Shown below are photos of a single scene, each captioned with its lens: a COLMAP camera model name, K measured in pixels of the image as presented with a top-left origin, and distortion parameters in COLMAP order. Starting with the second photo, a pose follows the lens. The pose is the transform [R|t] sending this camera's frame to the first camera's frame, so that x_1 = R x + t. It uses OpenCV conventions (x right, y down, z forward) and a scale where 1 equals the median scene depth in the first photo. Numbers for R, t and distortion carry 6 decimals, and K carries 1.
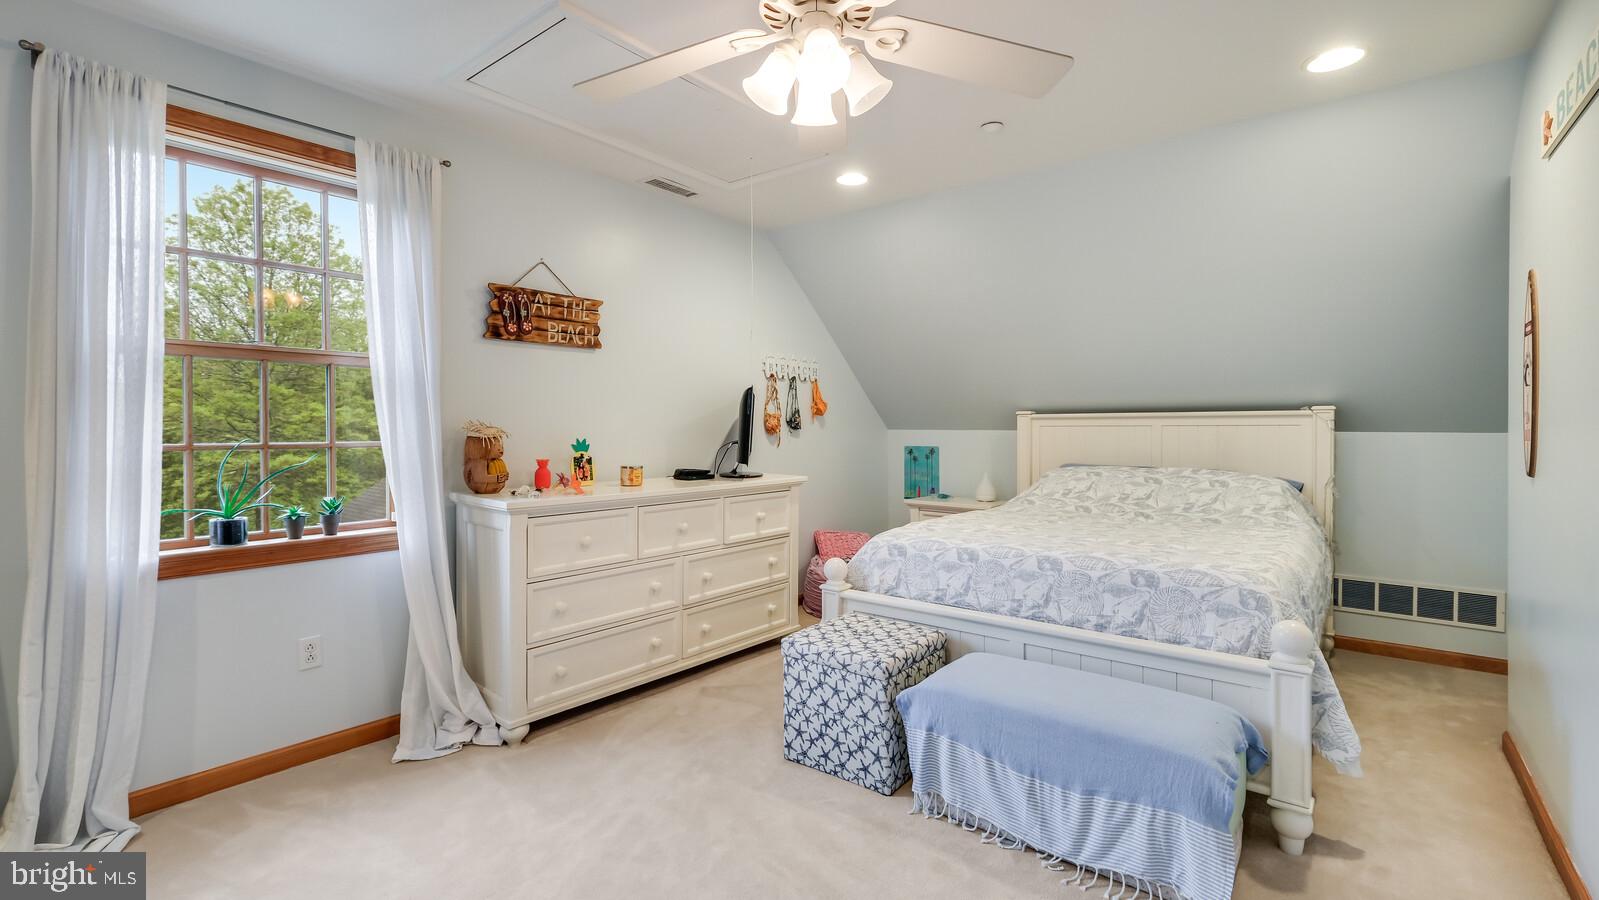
lens RADIAL K [[700.3, 0, 798.3], [0, 700.3, 441.0], [0, 0, 1]] dist [0.014882, -0.000047]
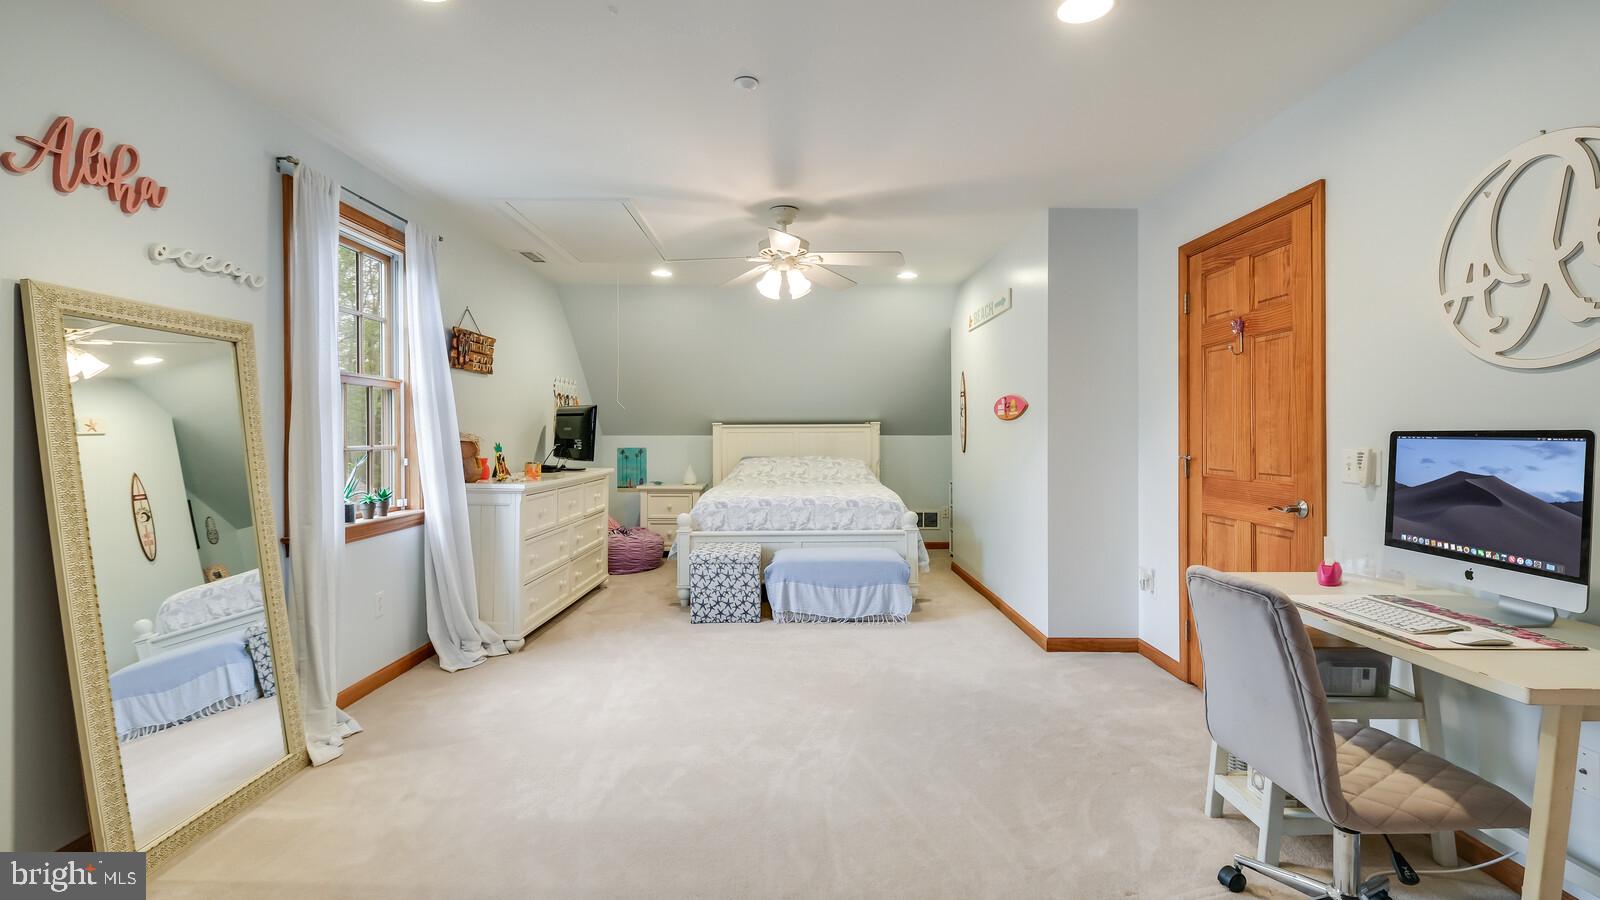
lens RADIAL K [[700.8, 0, 801.8], [0, 700.8, 444.3], [0, 0, 1]] dist [0.014882, -0.000047]
pose [[0.780316, -0.012154, 0.625267, -0.914515], [0.014932, 0.999888, 0.000801, 0.009984], [-0.625207, 0.008712, 0.780410, -0.550649]]
